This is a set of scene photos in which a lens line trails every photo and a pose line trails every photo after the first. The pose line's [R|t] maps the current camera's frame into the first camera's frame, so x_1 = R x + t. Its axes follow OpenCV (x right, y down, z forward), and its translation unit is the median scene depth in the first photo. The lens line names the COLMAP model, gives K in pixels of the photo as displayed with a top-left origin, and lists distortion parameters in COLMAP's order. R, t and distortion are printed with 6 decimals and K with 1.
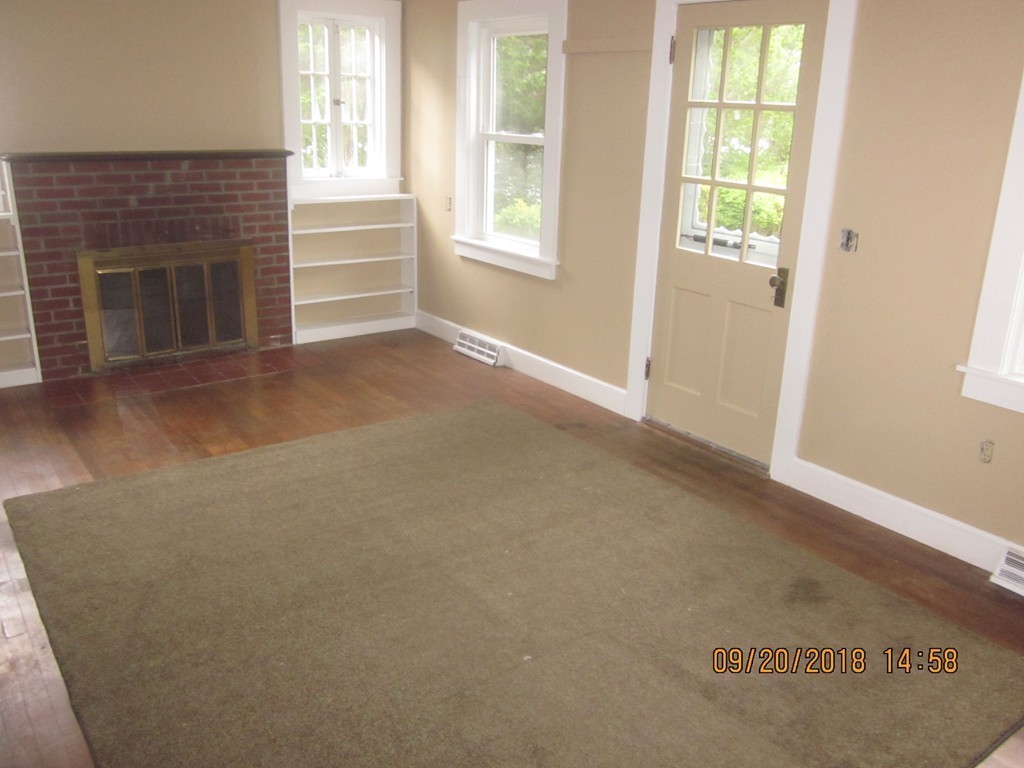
lens RADIAL K [[864.5, 0, 512.5], [0, 864.5, 382.9], [0, 0, 1]] dist [-0.032927, 0.016577]
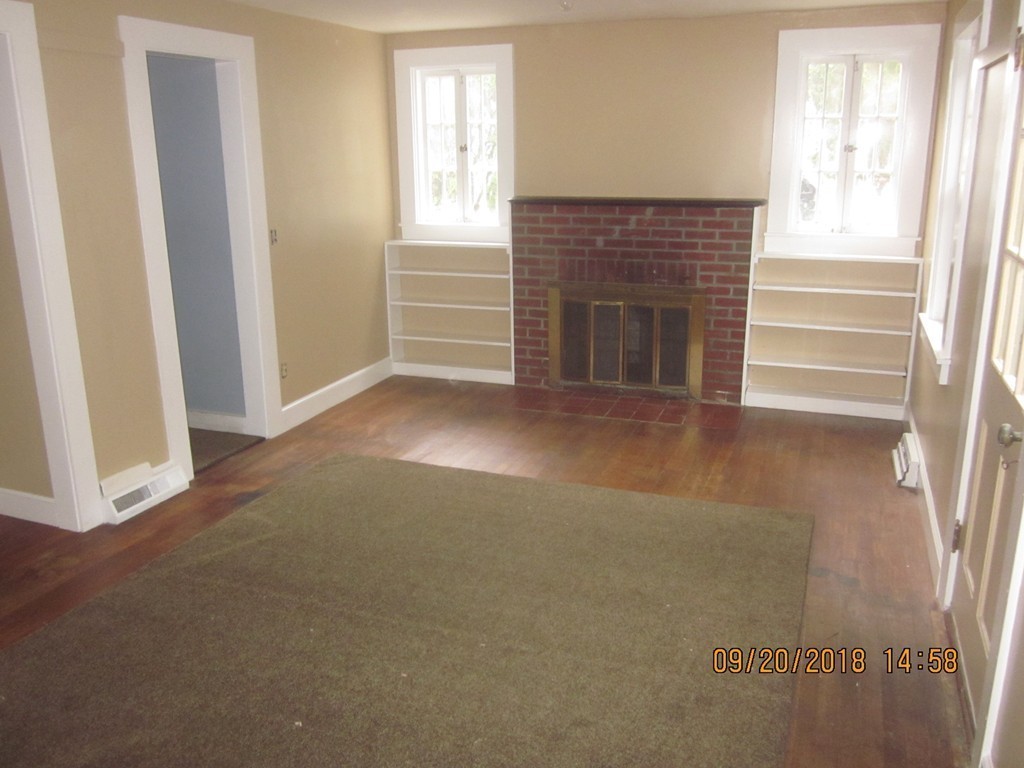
lens RADIAL K [[864.5, 0, 515.7], [0, 864.5, 383.7], [0, 0, 1]] dist [-0.032927, 0.016577]
pose [[0.539989, 0.190146, -0.819912, 0.420478], [-0.236915, 0.969097, 0.068713, -0.081617], [0.807640, 0.157145, 0.568351, 0.296940]]
